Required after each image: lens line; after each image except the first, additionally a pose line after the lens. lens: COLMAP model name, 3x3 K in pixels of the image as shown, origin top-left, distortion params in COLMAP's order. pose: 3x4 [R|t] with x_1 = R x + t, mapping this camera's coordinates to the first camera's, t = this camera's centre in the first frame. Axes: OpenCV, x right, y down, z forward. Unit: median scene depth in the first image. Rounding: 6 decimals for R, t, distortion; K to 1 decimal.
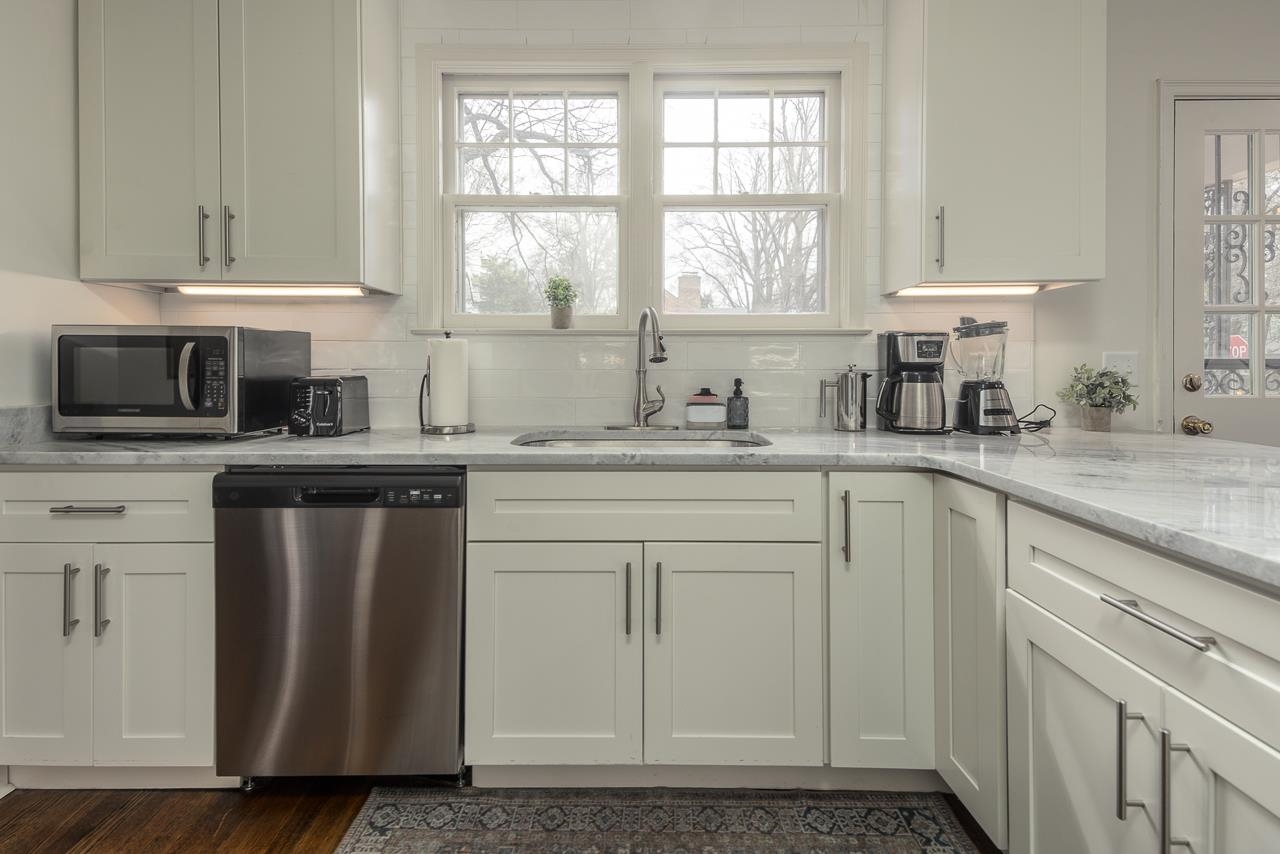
lens RADIAL K [[618.4, 0, 625.9], [0, 618.4, 365.0], [0, 0, 1]] dist [0.031771, -0.004603]
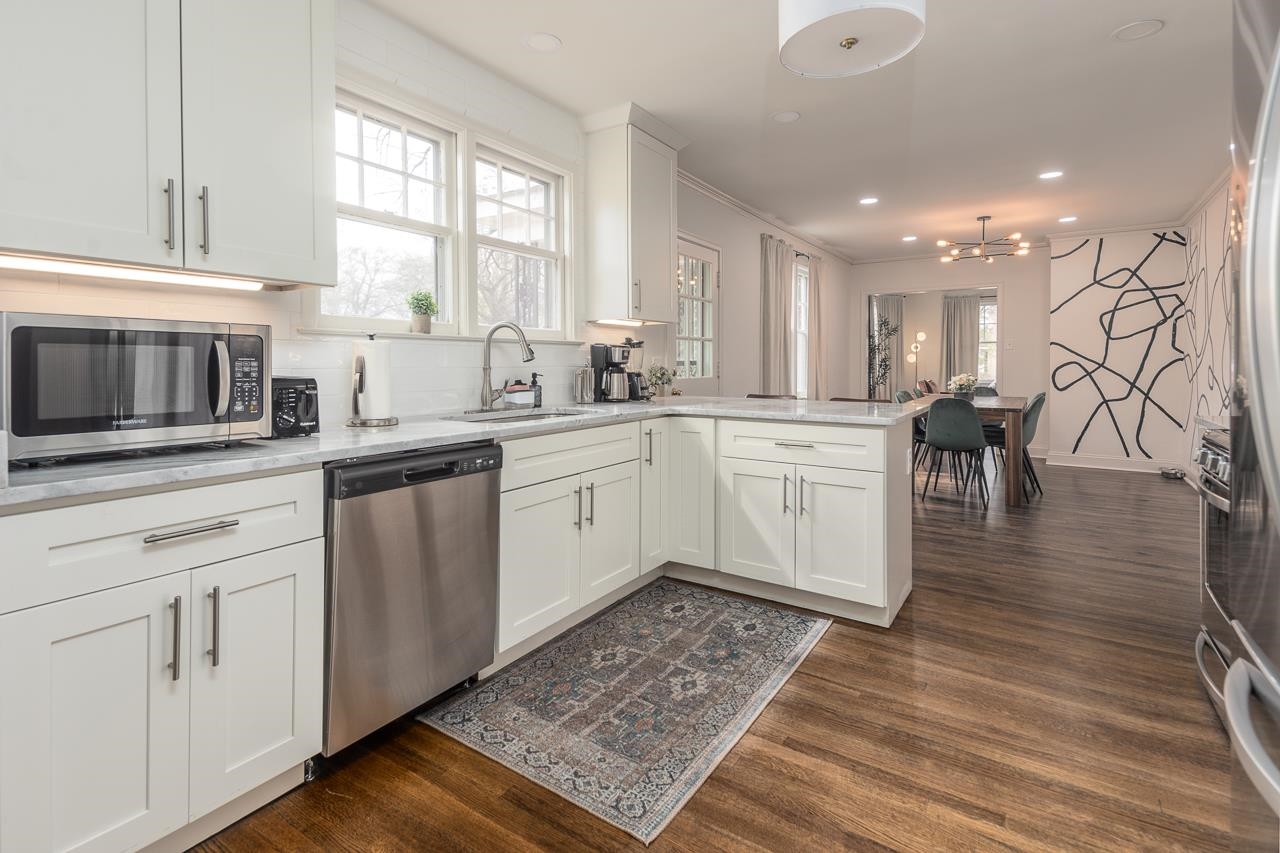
lens RADIAL K [[618.4, 0, 648.4], [0, 618.4, 365.3], [0, 0, 1]] dist [0.031771, -0.004603]
pose [[0.520616, -0.004952, 0.853777, -1.139863], [0.000082, 0.999983, 0.005749, -0.005844], [-0.853791, -0.002923, 0.520608, 0.003861]]
